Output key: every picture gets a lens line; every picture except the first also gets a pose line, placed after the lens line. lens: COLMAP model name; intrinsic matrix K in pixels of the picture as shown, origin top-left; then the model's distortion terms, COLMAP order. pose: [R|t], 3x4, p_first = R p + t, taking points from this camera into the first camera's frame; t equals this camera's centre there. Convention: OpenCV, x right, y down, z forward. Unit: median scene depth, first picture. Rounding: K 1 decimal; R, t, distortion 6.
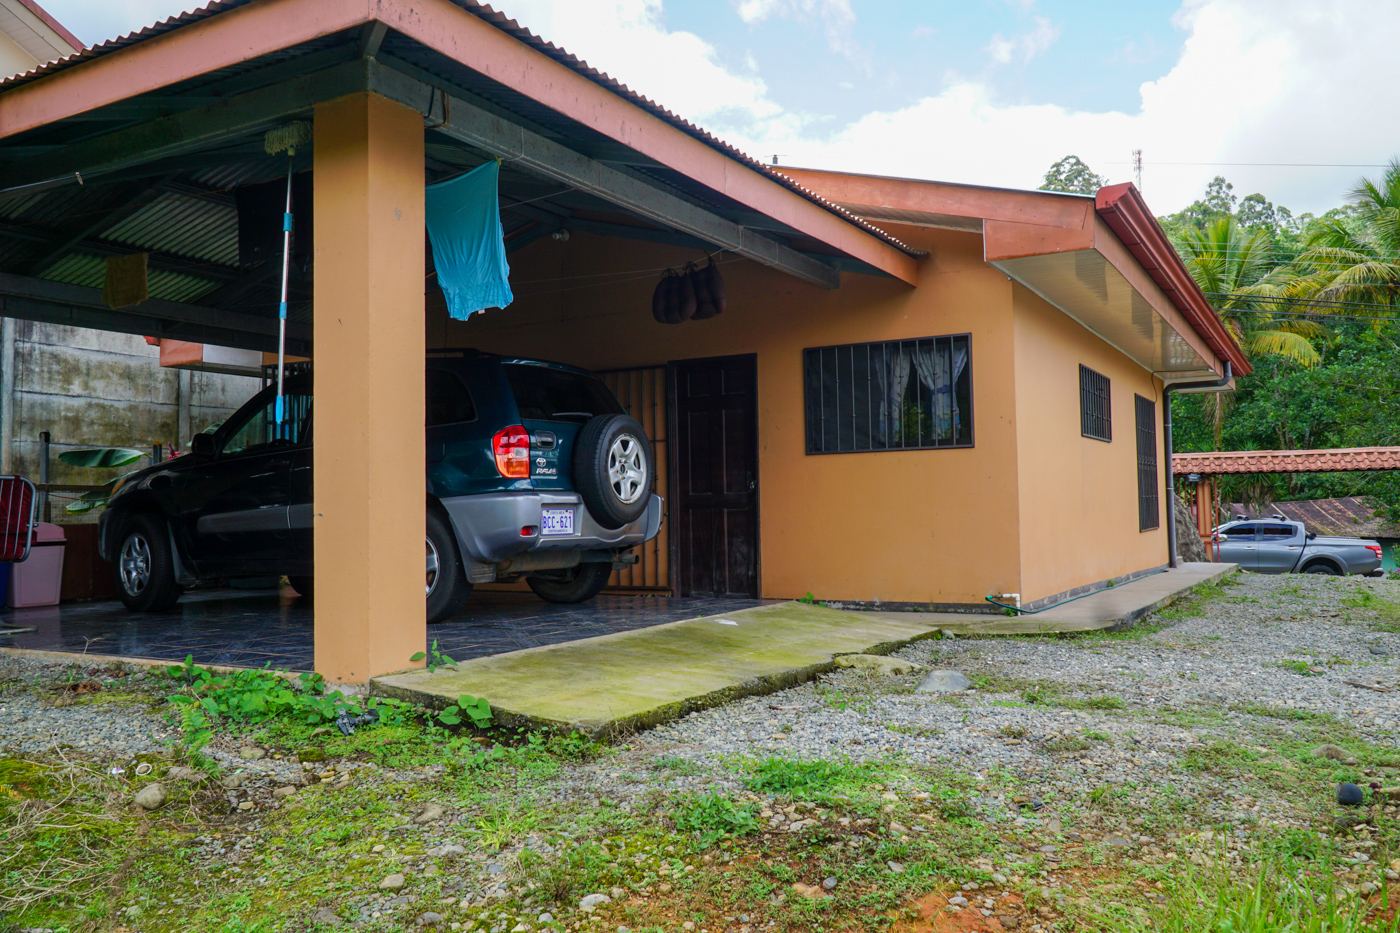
lens RADIAL K [[1126.9, 0, 700.0], [0, 1126.9, 466.5], [0, 0, 1]] dist [0.007526, -0.014418]
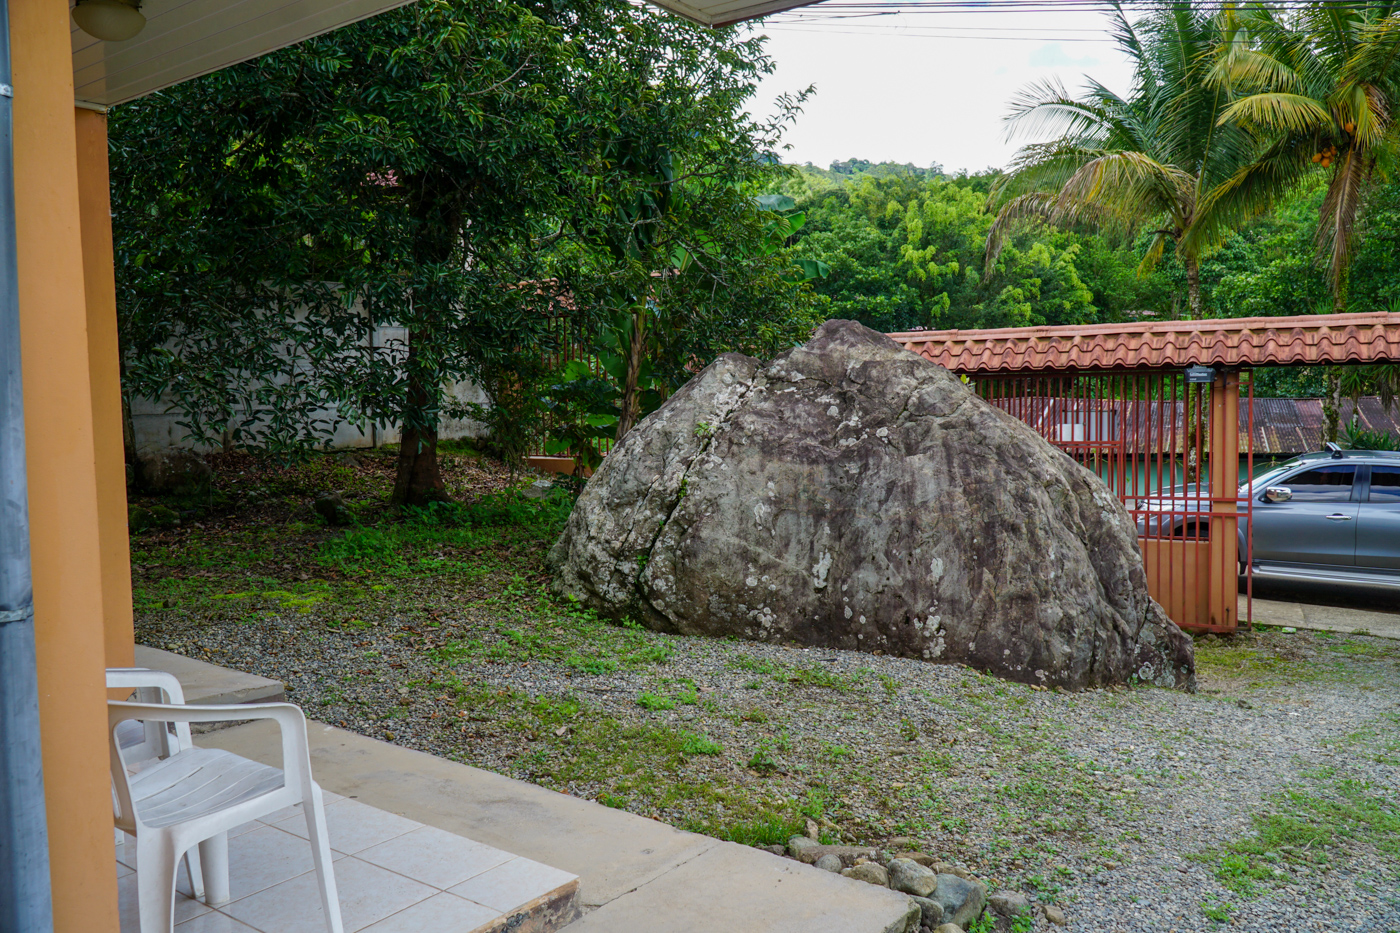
lens RADIAL K [[1126.9, 0, 700.0], [0, 1126.9, 466.5], [0, 0, 1]] dist [0.007526, -0.014418]
pose [[0.991461, 0.006539, -0.130242, 0.298765], [0.007991, 0.993818, 0.110729, -0.005100], [0.130161, -0.110825, 0.985280, 0.524965]]
